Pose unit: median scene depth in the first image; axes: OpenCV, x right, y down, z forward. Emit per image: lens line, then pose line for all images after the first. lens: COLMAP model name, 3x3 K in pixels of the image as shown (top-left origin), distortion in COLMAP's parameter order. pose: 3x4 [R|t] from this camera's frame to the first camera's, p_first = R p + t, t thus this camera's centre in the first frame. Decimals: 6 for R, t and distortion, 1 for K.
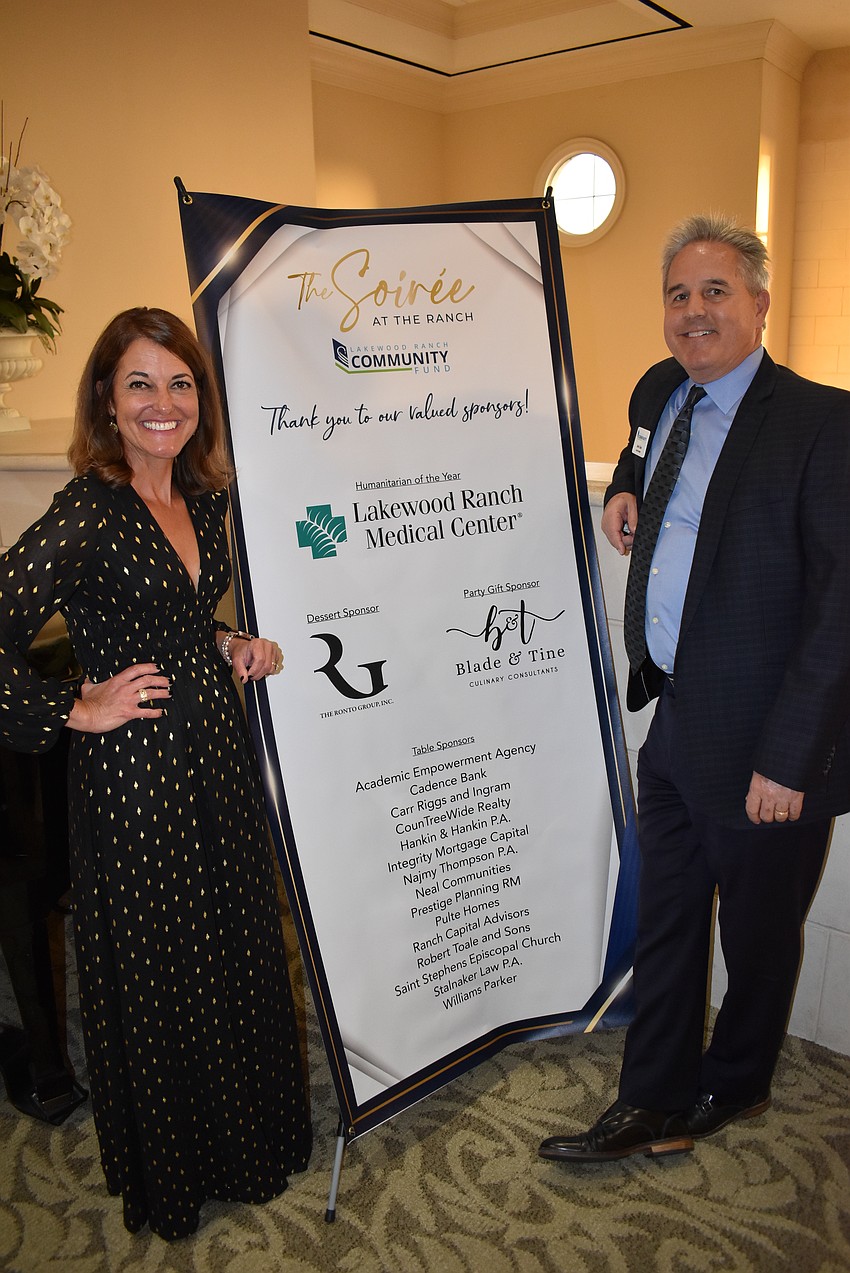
lens RADIAL K [[991.4, 0, 425.0], [0, 991.4, 636.5], [0, 0, 1]] dist [-0.093478, 0.007717]
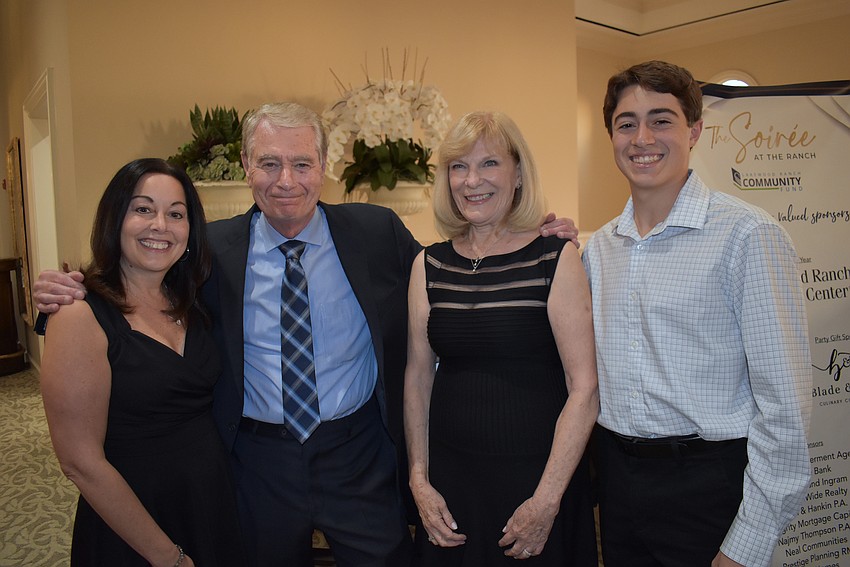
lens RADIAL K [[662.0, 0, 444.7], [0, 662.0, 282.4], [0, 0, 1]] dist [-0.093478, 0.007717]
pose [[0.974384, 0.019270, -0.224063, -0.278400], [-0.058854, 0.983449, -0.171360, 0.066048], [0.217052, 0.180158, 0.959391, -0.028283]]
